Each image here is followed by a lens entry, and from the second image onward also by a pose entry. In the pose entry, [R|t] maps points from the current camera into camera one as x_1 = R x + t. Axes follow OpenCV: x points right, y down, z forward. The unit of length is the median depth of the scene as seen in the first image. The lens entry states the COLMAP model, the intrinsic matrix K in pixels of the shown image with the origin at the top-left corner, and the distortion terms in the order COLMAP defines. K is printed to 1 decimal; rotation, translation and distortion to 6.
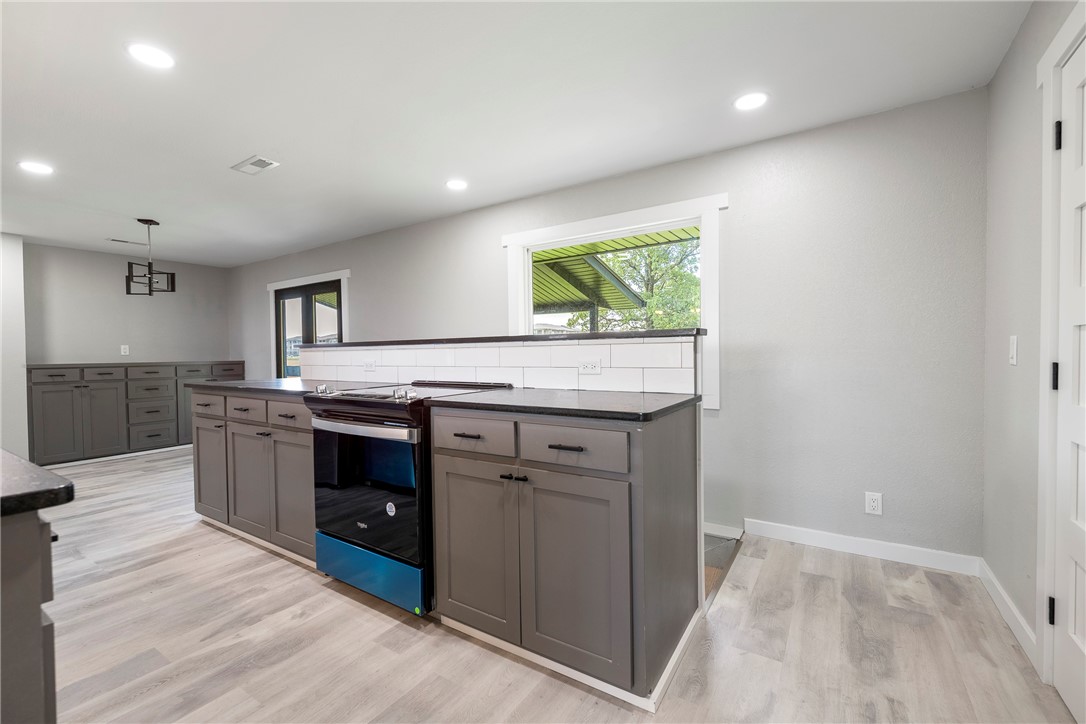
lens RADIAL K [[457.7, 0, 533.2], [0, 457.7, 361.2], [0, 0, 1]] dist [0.000847, -0.001425]
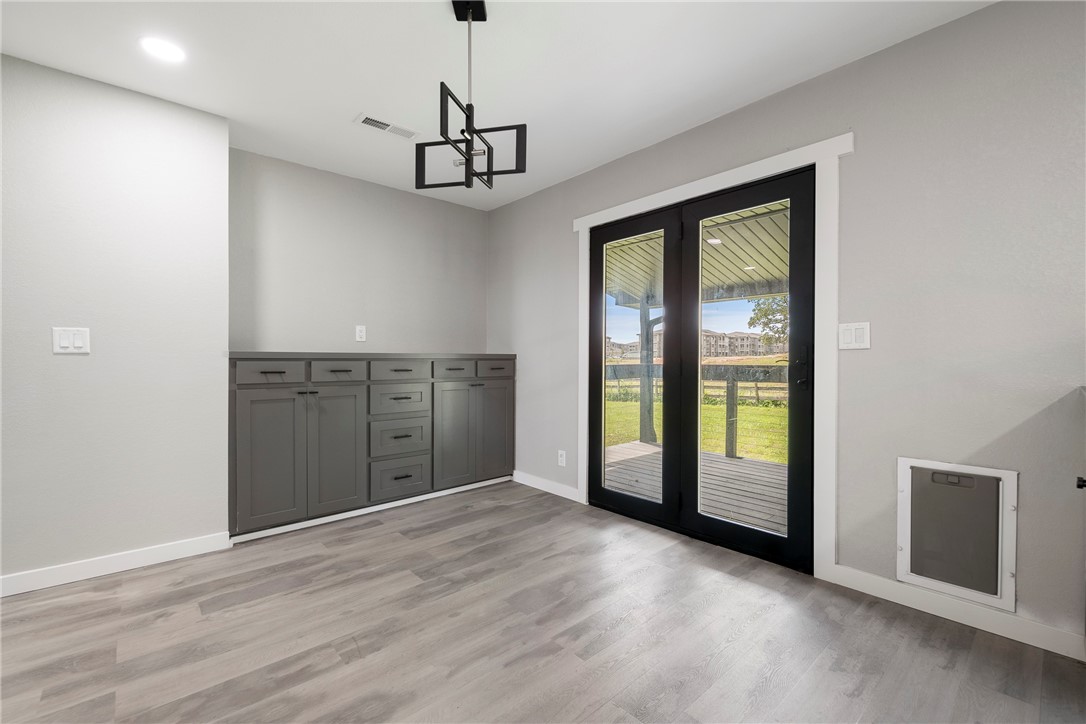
lens RADIAL K [[457.7, 0, 542.8], [0, 457.7, 360.6], [0, 0, 1]] dist [0.000847, -0.001425]
pose [[0.966870, 0.015938, -0.254770, -0.852633], [-0.019036, 0.999772, -0.009699, 0.023927], [0.254557, 0.014227, 0.966953, 0.796309]]
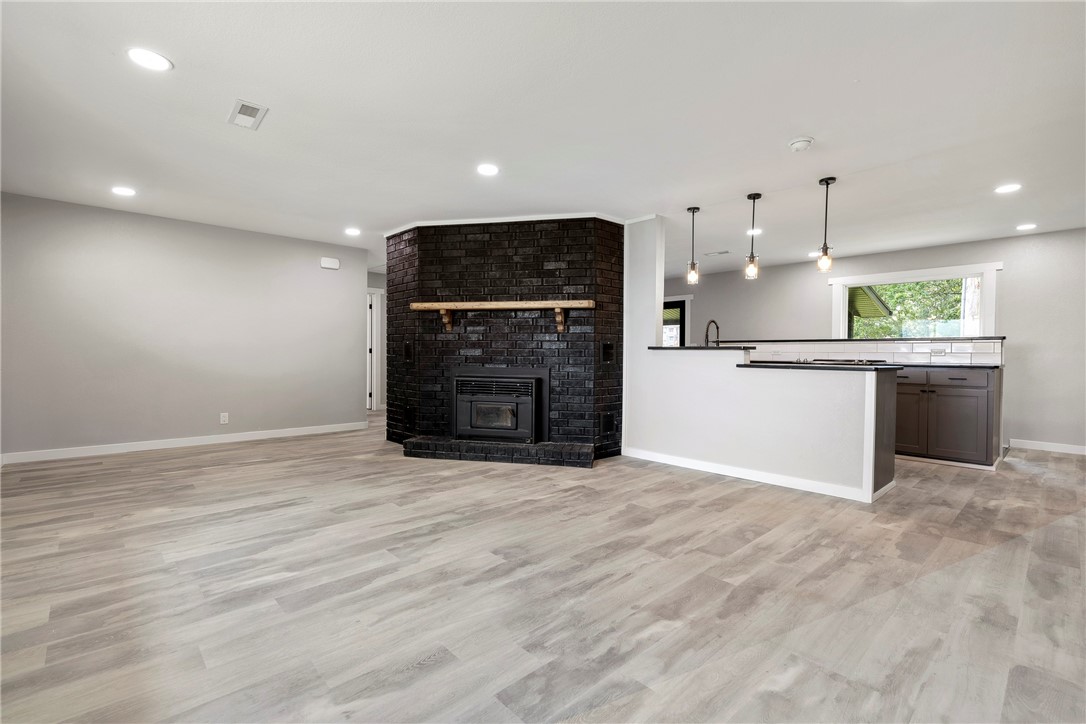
lens RADIAL K [[480.5, 0, 519.5], [0, 480.5, 359.9], [0, 0, 1]] dist [0.005965, -0.002177]
pose [[0.967011, 0.024824, -0.253521, -0.836208], [-0.024252, 0.999691, 0.005385, 0.055665], [0.253576, 0.000941, 0.967315, -1.200912]]
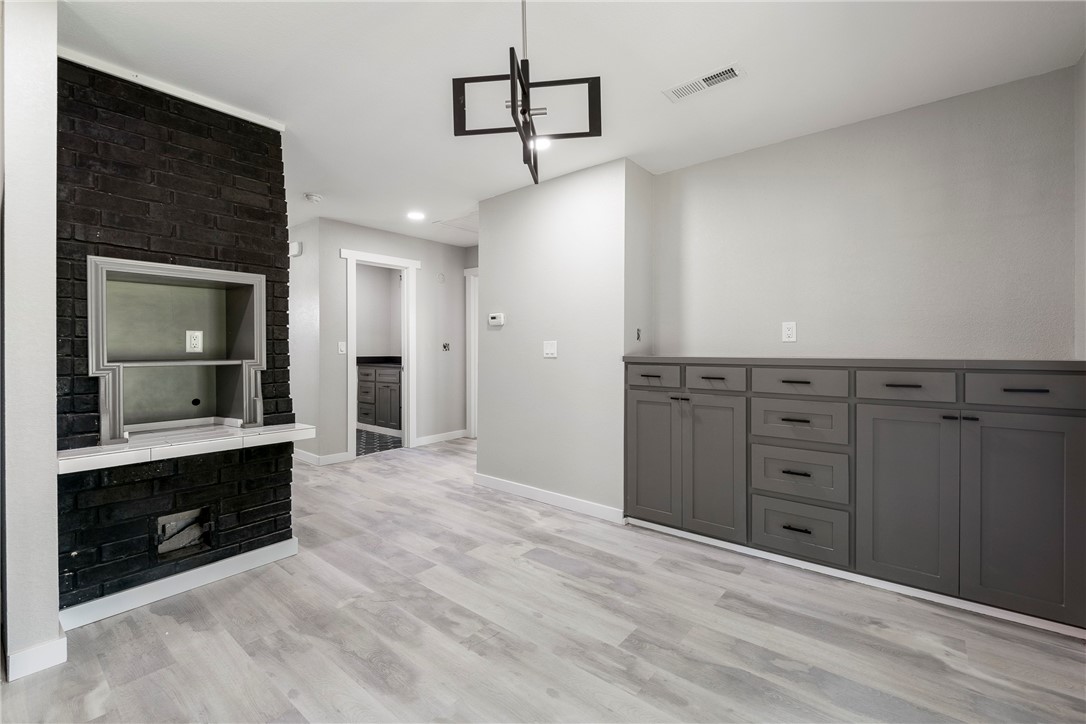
lens RADIAL K [[457.7, 0, 548.6], [0, 457.7, 355.5], [0, 0, 1]] dist [0.000847, -0.001425]
pose [[-0.092107, 0.024703, -0.995443, -0.650087], [-0.015978, 0.999527, 0.026283, -0.012708], [0.995621, 0.018326, -0.091668, 1.360307]]
